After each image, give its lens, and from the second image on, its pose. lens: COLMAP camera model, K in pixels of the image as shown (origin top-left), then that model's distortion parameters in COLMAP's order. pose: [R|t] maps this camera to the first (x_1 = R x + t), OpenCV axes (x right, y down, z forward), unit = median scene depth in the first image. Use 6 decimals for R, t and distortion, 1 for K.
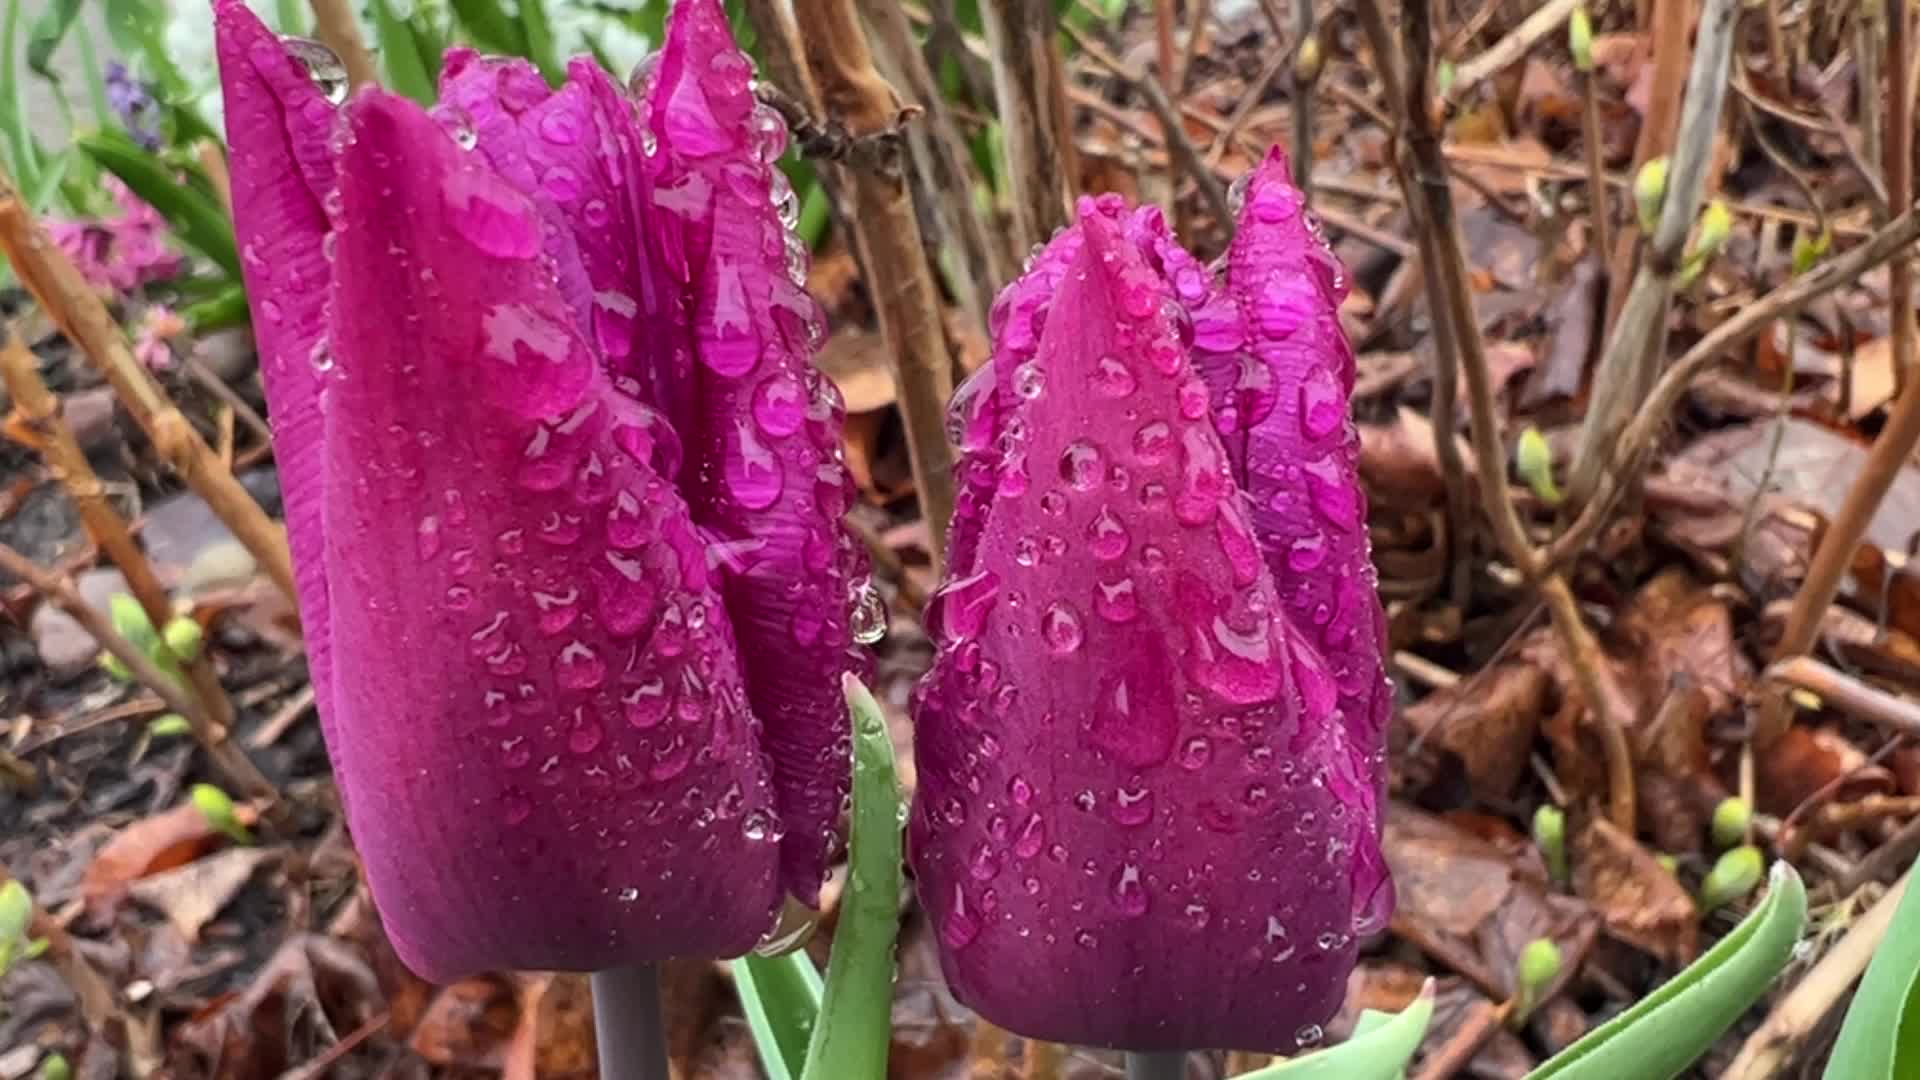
lens RADIAL K [[1628.6, 0, 966.2], [0, 1628.6, 533.3], [0, 0, 1]] dist [0.079404, -0.122560]
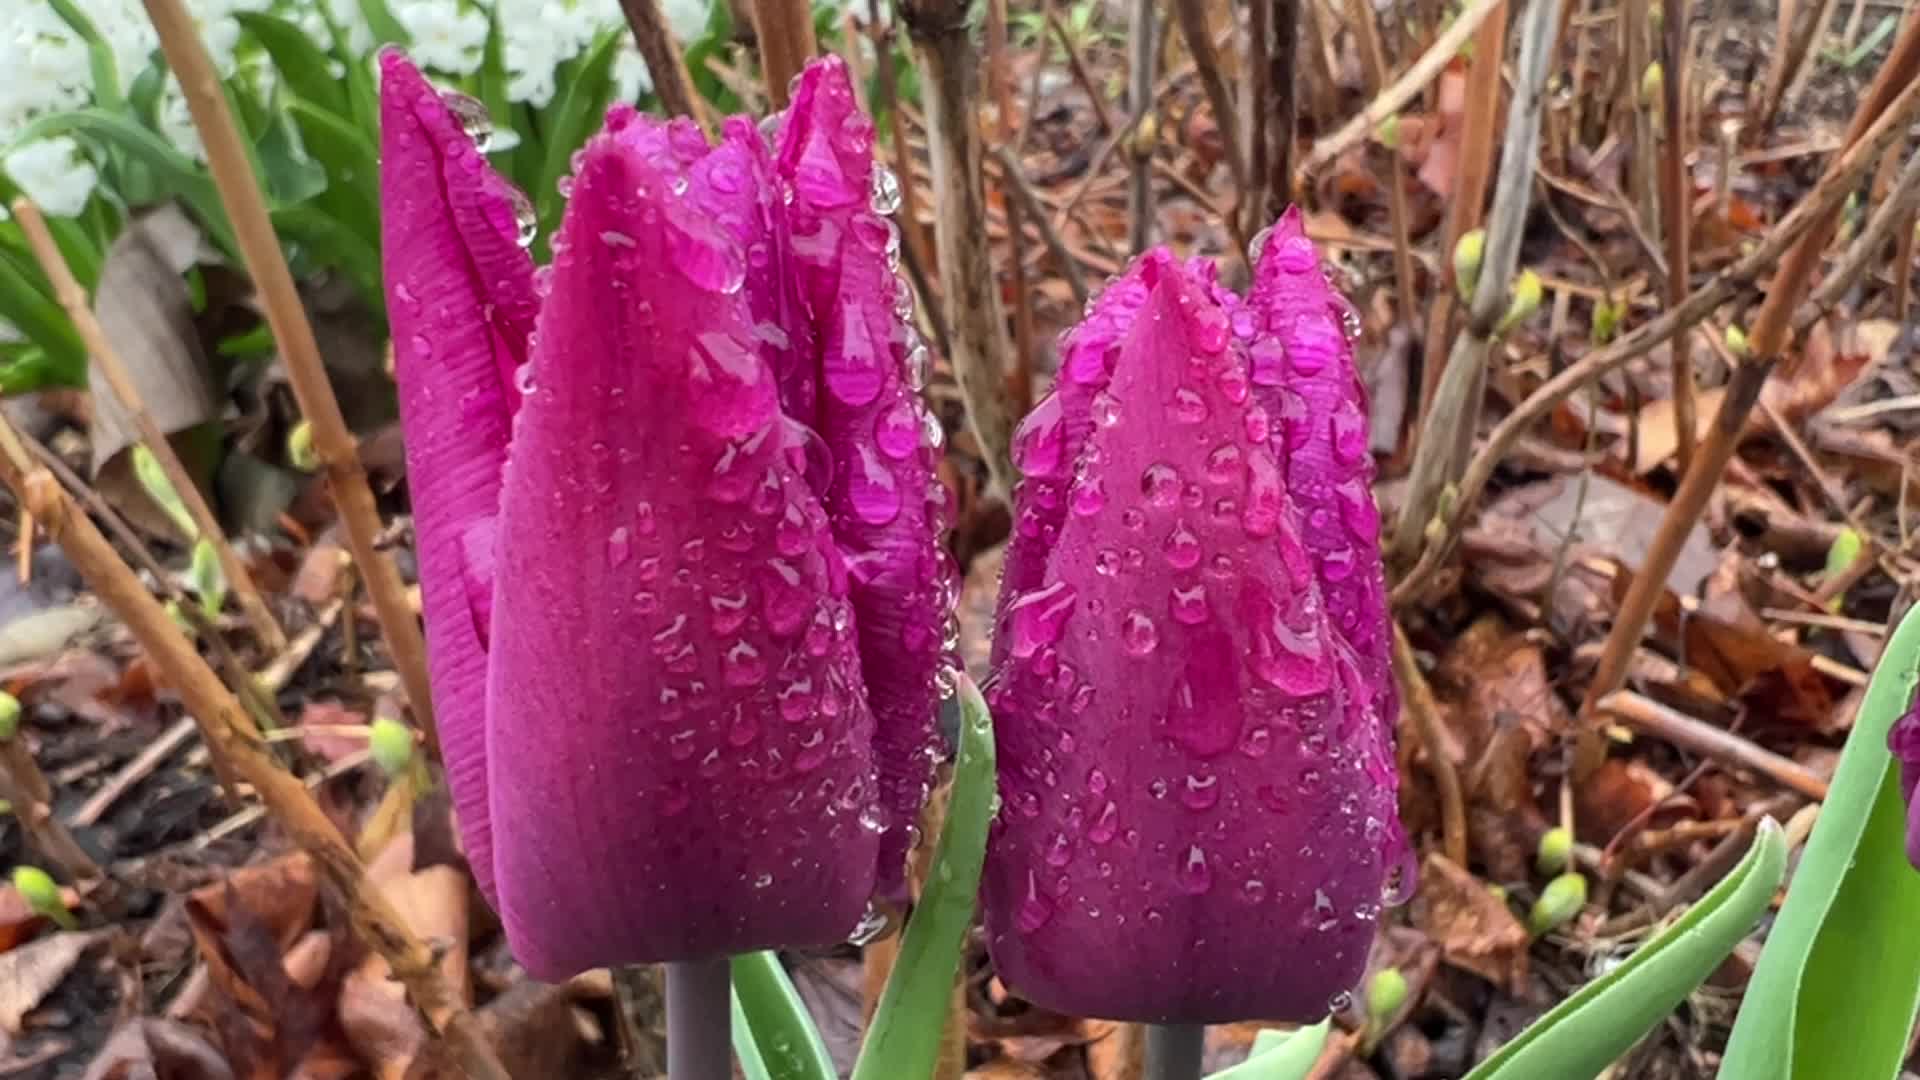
lens RADIAL K [[1628.6, 0, 966.2], [0, 1628.6, 533.3], [0, 0, 1]] dist [0.079404, -0.122560]
pose [[0.993244, -0.009854, 0.115626, -0.180563], [0.014426, 0.999144, -0.038772, 0.031697], [-0.115145, 0.040178, 0.992536, -0.091152]]
